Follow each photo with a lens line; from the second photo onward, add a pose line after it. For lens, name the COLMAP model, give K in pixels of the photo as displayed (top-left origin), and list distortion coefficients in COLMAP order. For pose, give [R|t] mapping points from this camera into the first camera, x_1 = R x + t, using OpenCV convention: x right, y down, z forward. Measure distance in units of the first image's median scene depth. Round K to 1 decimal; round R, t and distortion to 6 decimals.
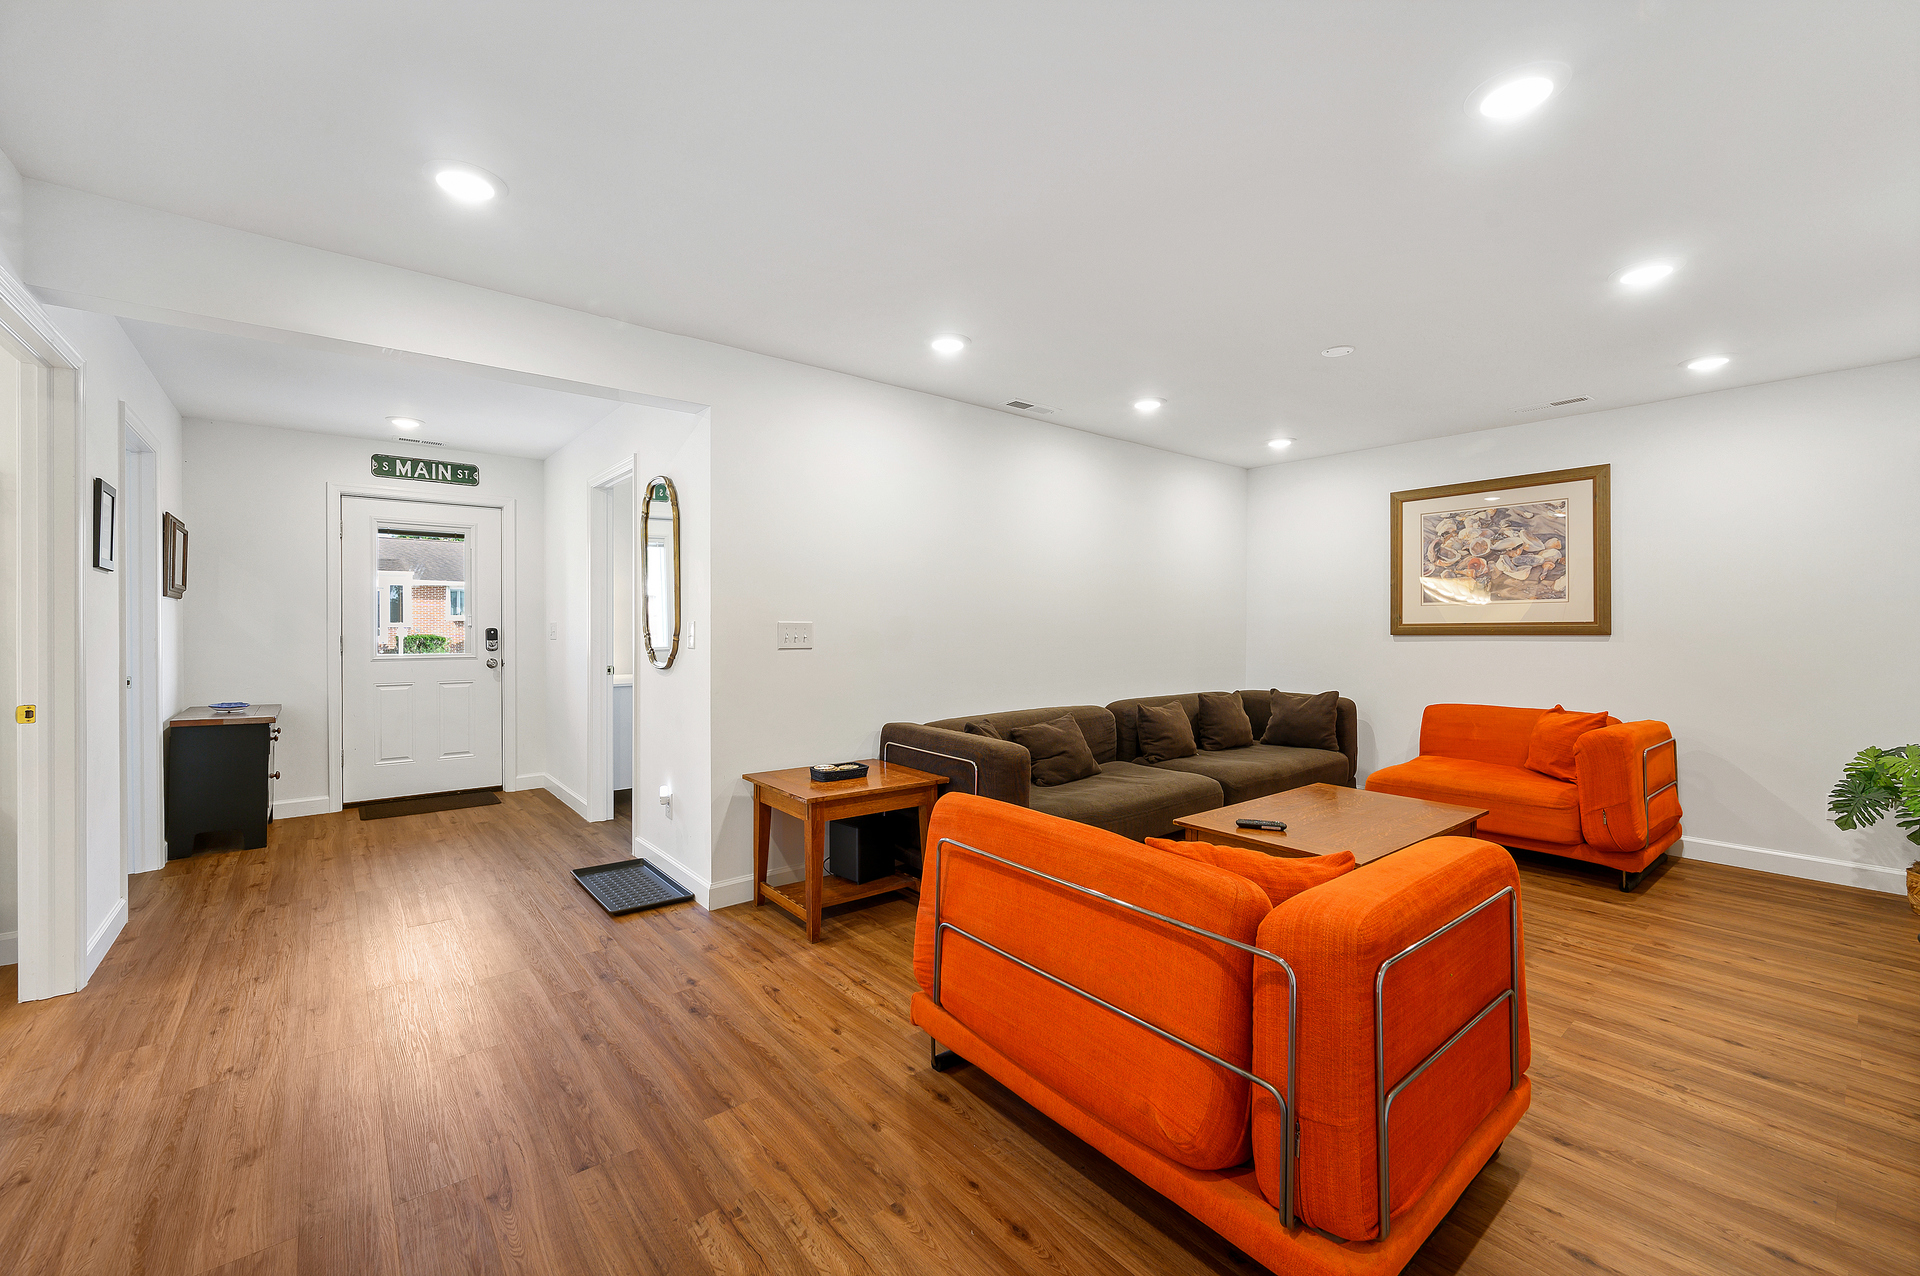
lens RADIAL K [[780.0, 0, 964.2], [0, 780.0, 630.9], [0, 0, 1]] dist [-0.004517, 0.000912]
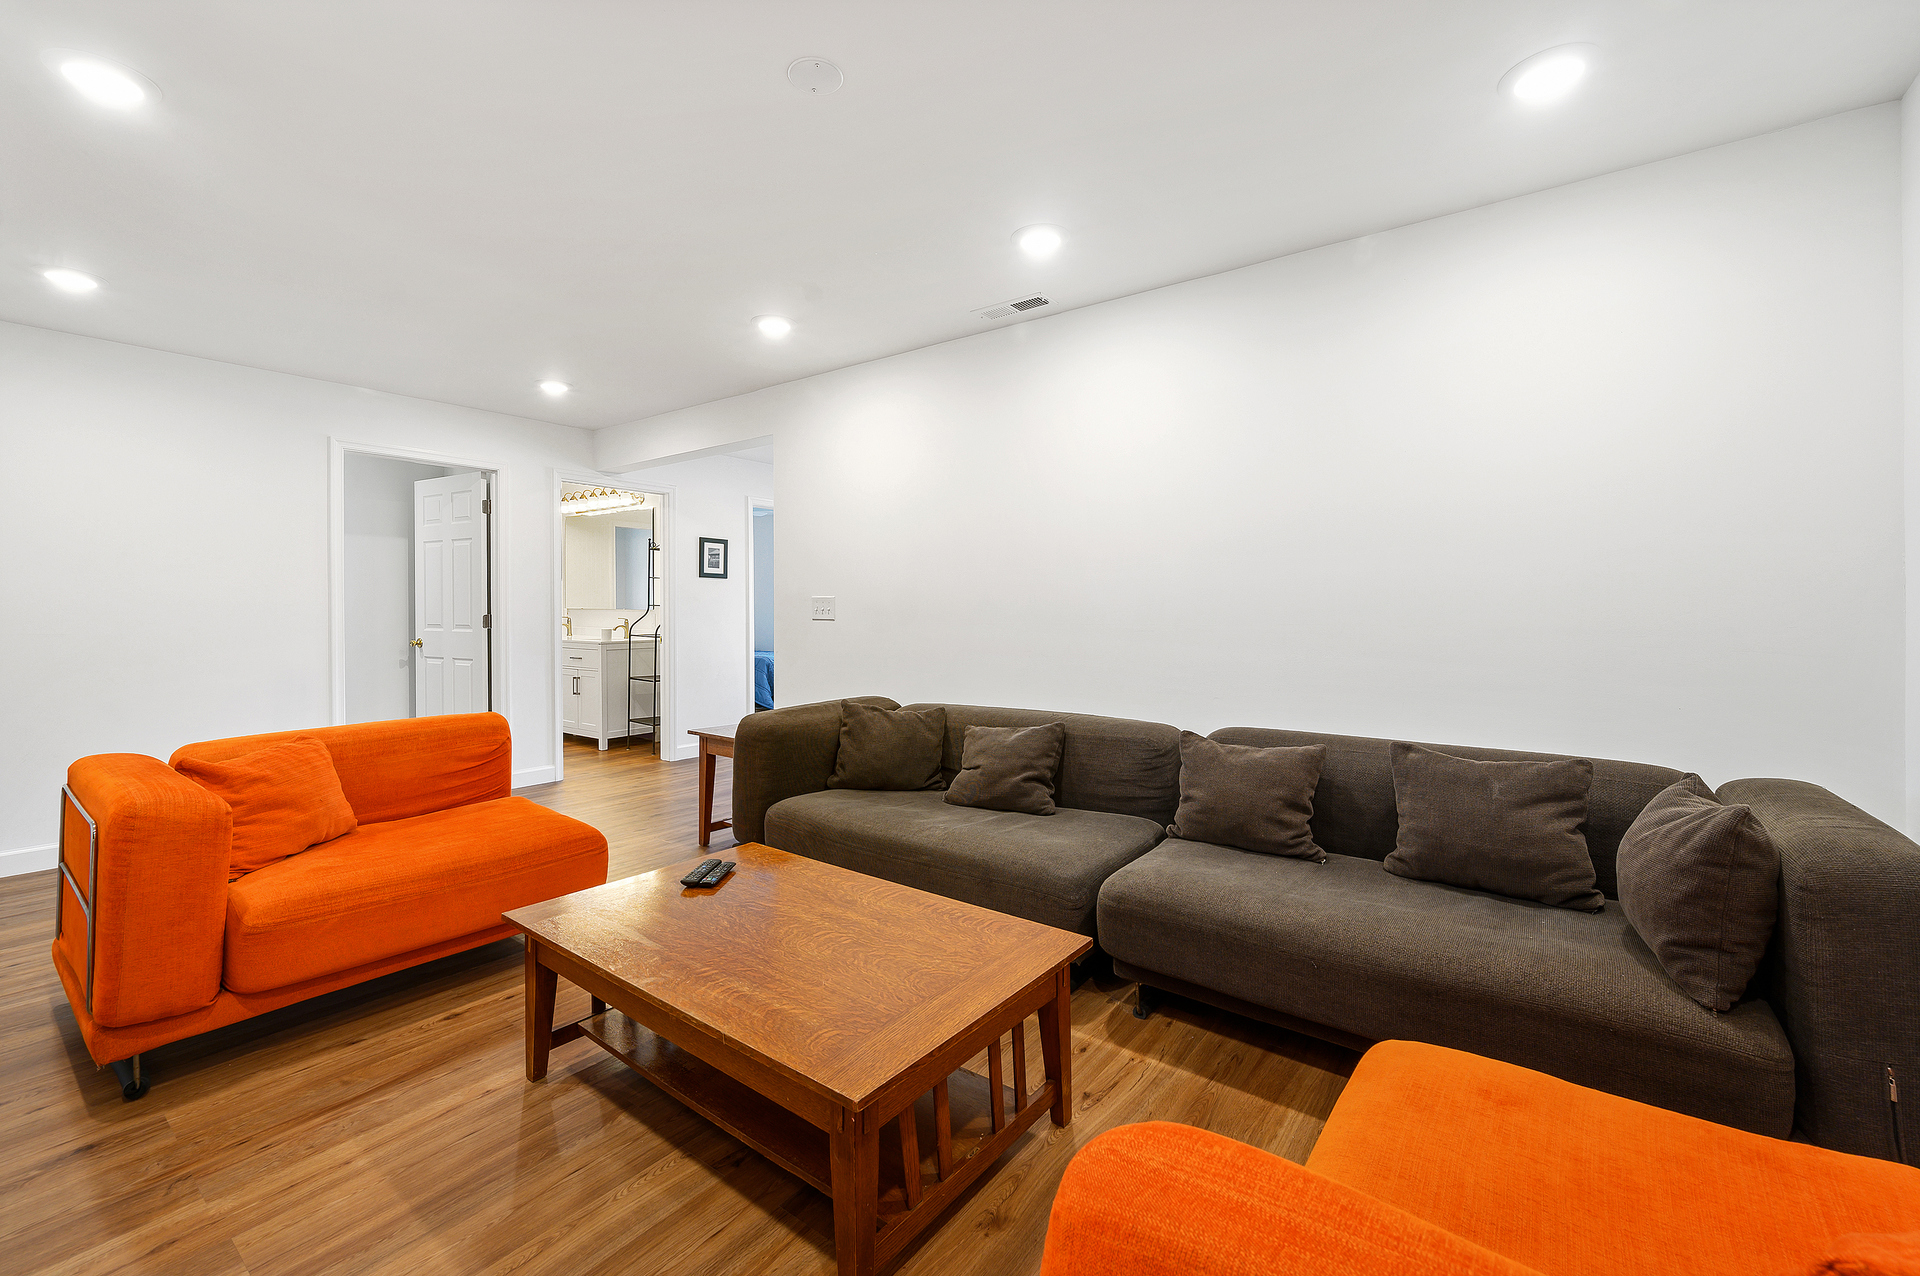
lens RADIAL K [[780.0, 0, 940.2], [0, 780.0, 600.4], [0, 0, 1]] dist [-0.004517, 0.000912]
pose [[0.231395, -0.009818, -0.972810, 0.855554], [-0.009502, 0.999879, -0.012351, 0.006214], [0.972813, 0.012102, 0.231274, 0.794579]]
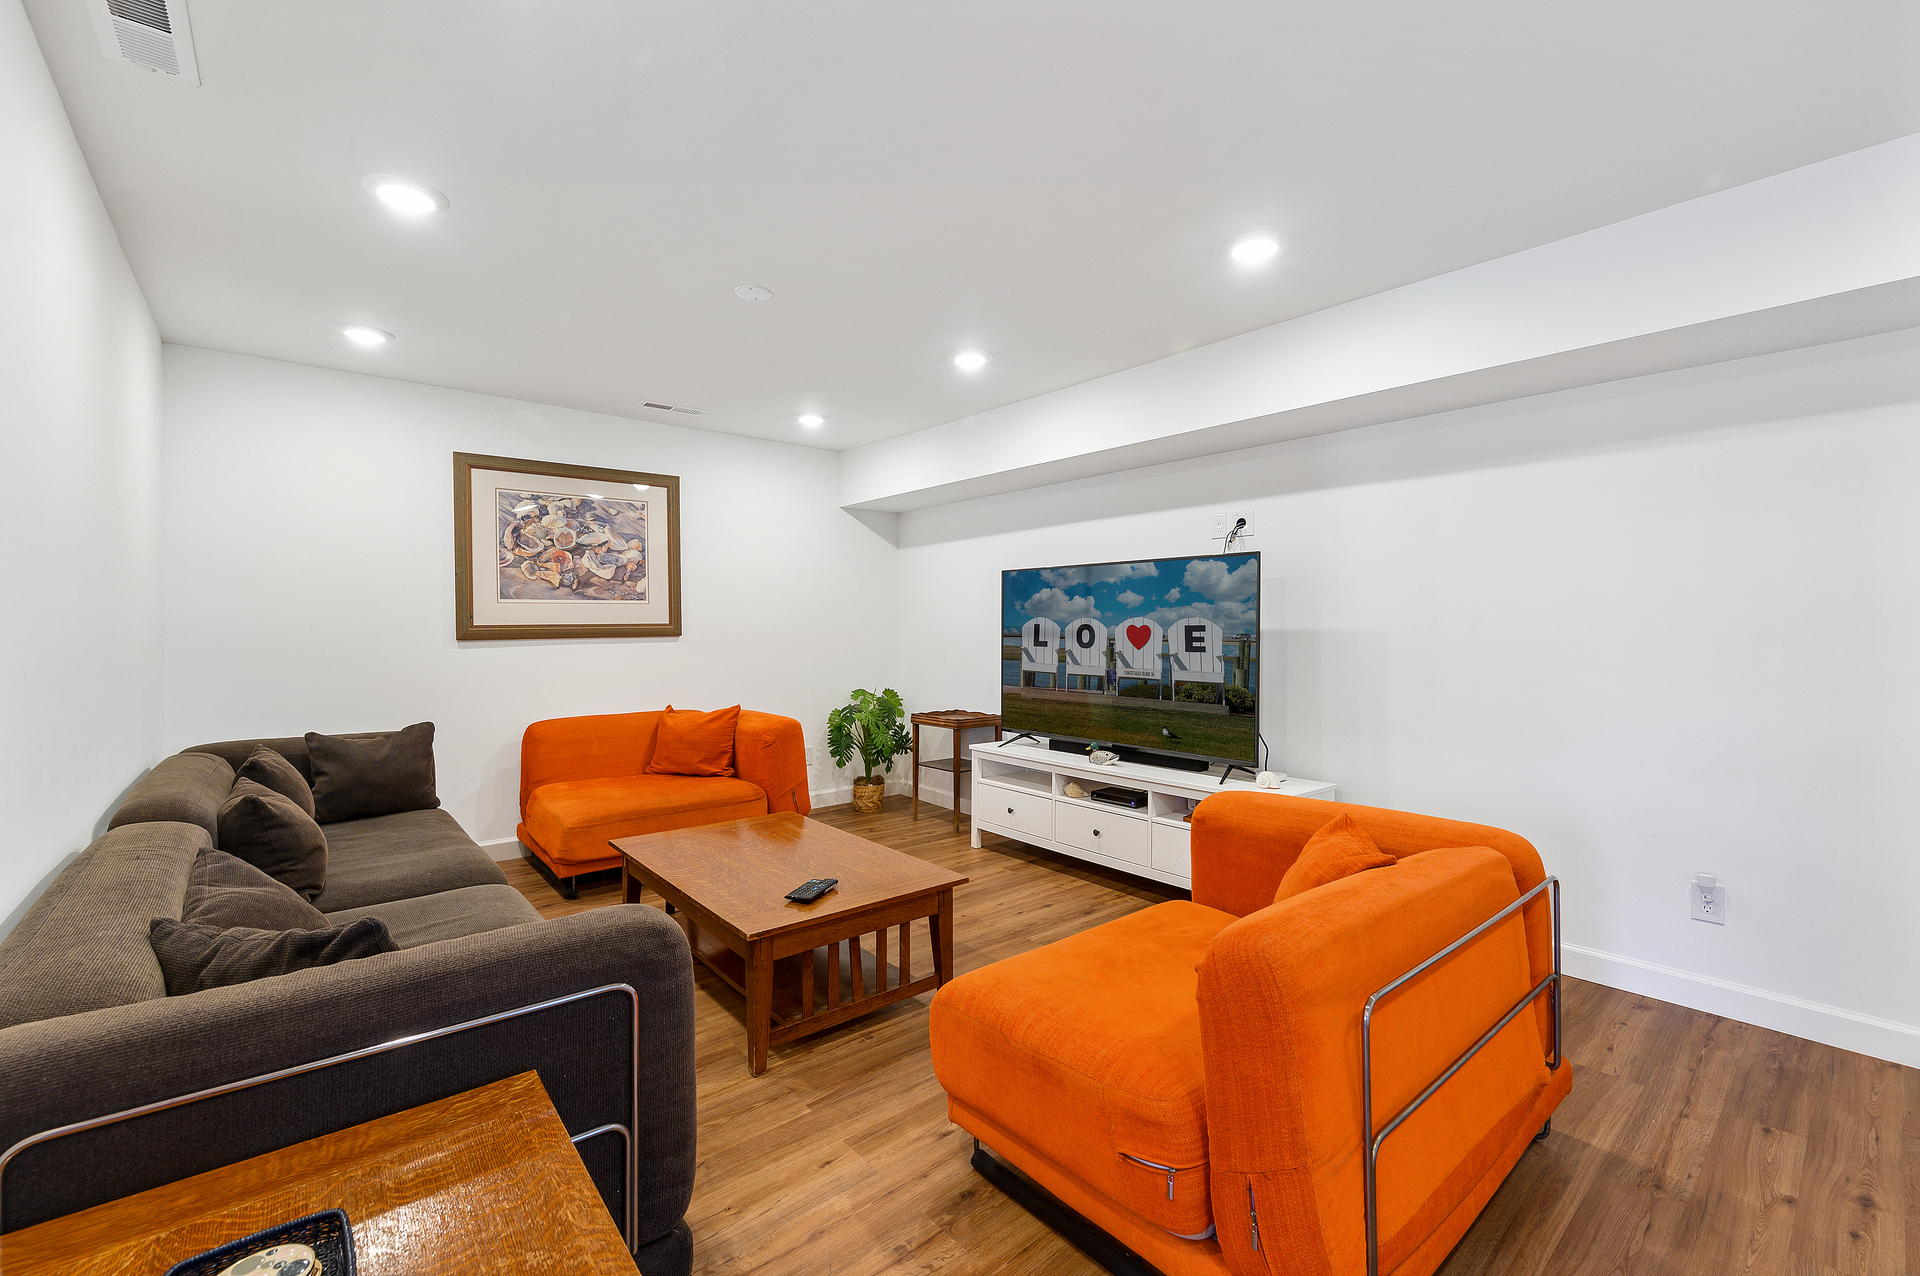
lens RADIAL K [[808.1, 0, 968.0], [0, 808.1, 636.0], [0, 0, 1]] dist [-0.001581, -0.000035]
pose [[-0.020151, -0.012795, 0.999715, -0.311160], [0.008237, 0.999882, 0.012963, -0.006307], [-0.999763, 0.008496, -0.020043, 0.659317]]
